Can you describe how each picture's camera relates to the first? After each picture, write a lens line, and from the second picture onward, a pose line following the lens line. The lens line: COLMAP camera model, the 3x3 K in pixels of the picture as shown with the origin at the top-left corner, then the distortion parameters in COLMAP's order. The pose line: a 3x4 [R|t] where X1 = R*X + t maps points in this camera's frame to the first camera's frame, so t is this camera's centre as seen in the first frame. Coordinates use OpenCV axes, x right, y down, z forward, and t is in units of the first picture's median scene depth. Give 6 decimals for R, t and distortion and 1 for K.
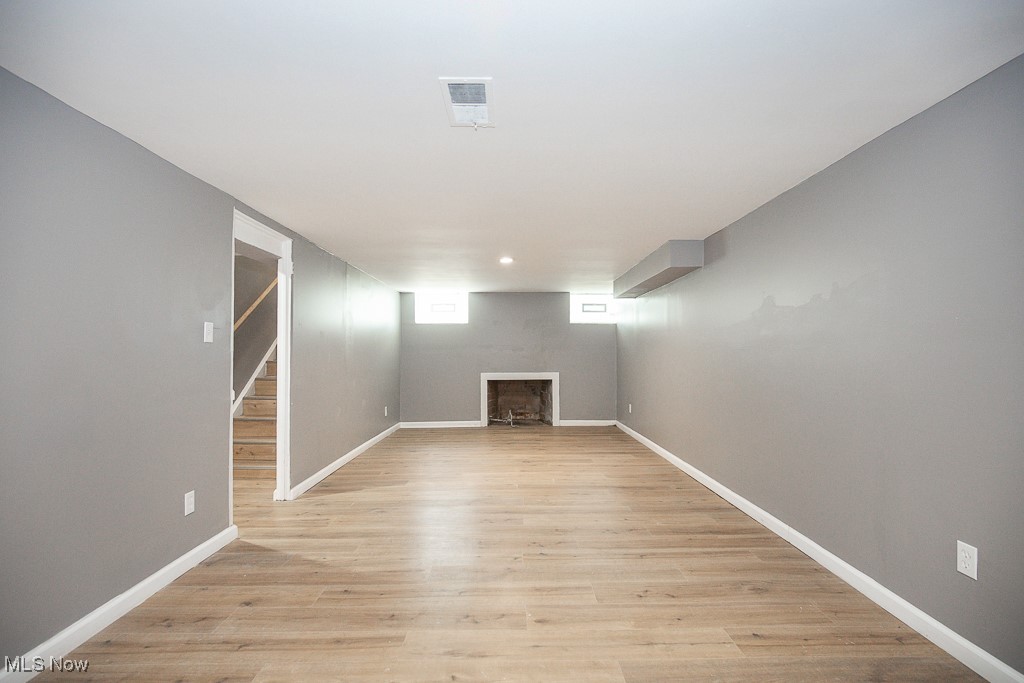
lens RADIAL K [[470.5, 0, 511.5], [0, 470.5, 344.8], [0, 0, 1]] dist [-0.012422, 0.003615]
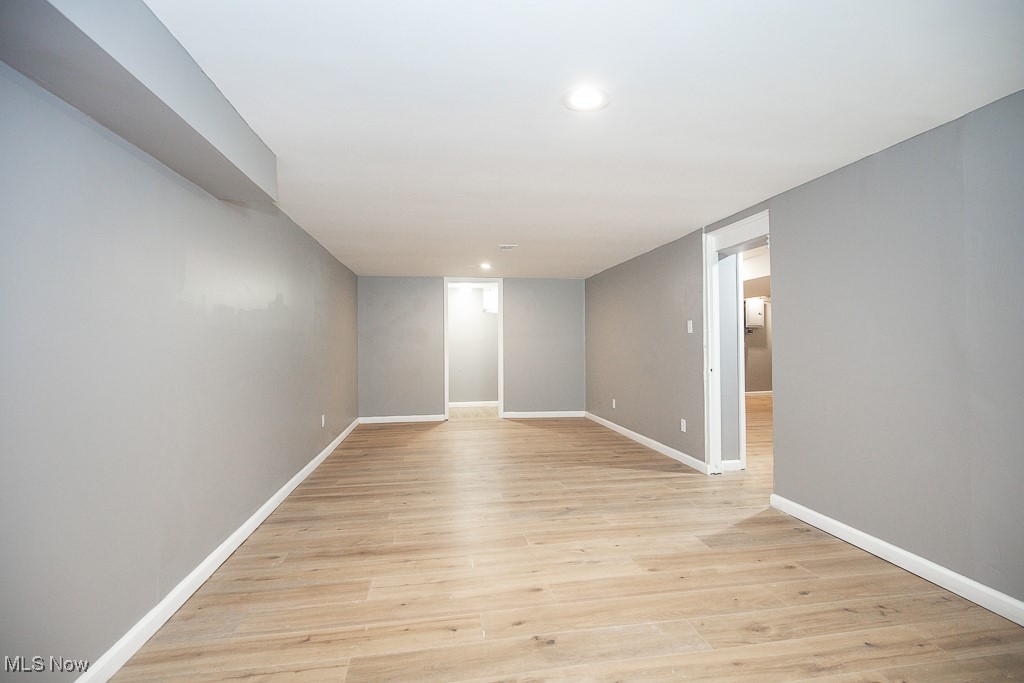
lens RADIAL K [[470.5, 0, 511.5], [0, 470.5, 341.9], [0, 0, 1]] dist [-0.012422, 0.003615]
pose [[-0.987802, 0.012098, -0.155245, 0.173259], [0.015441, 0.999674, -0.020348, 0.041465], [0.154949, -0.022497, -0.987666, 2.138021]]
